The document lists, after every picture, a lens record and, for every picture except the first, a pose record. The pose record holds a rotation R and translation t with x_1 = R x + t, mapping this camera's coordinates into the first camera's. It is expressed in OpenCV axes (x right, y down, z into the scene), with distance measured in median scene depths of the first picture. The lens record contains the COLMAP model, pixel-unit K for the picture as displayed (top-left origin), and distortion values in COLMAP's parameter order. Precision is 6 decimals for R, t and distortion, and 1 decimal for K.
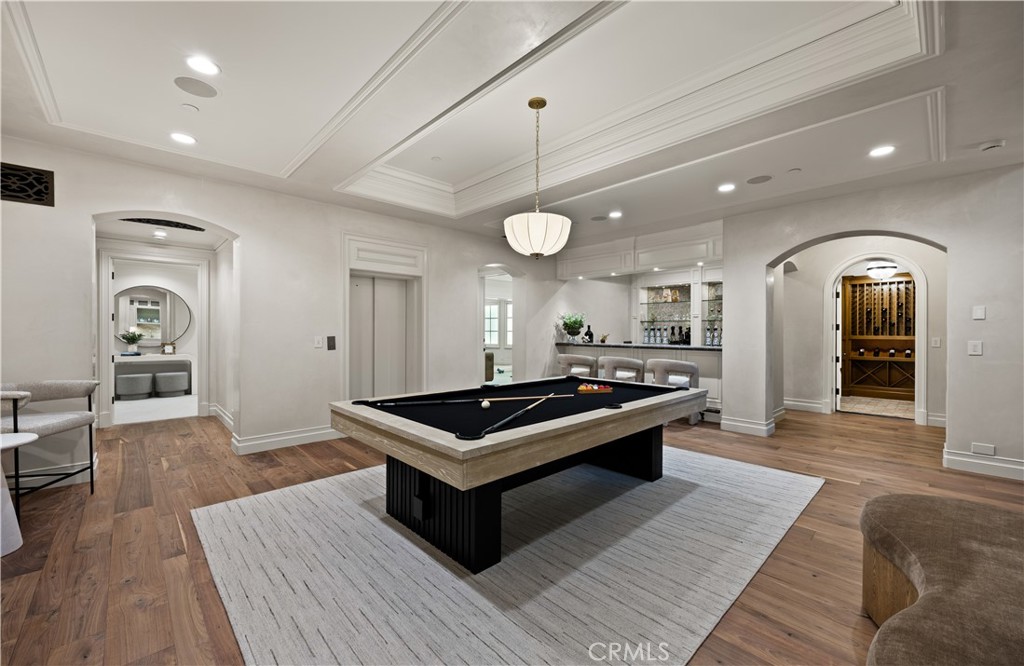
lens RADIAL K [[408.5, 0, 515.5], [0, 408.5, 332.2], [0, 0, 1]] dist [-0.002924, -0.000206]
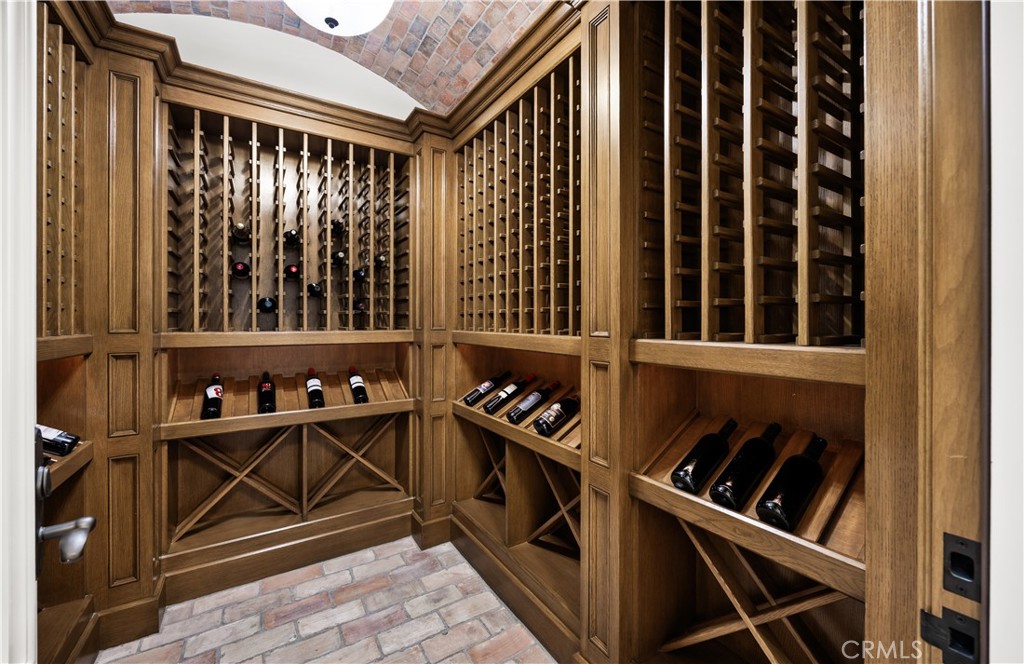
lens RADIAL K [[408.5, 0, 516.6], [0, 408.5, 326.0], [0, 0, 1]] dist [-0.002924, -0.000206]
pose [[0.199748, -0.002282, 0.979845, 0.654169], [0.002224, 0.999996, 0.001876, 0.005722], [-0.979845, 0.001805, 0.199752, 0.781303]]
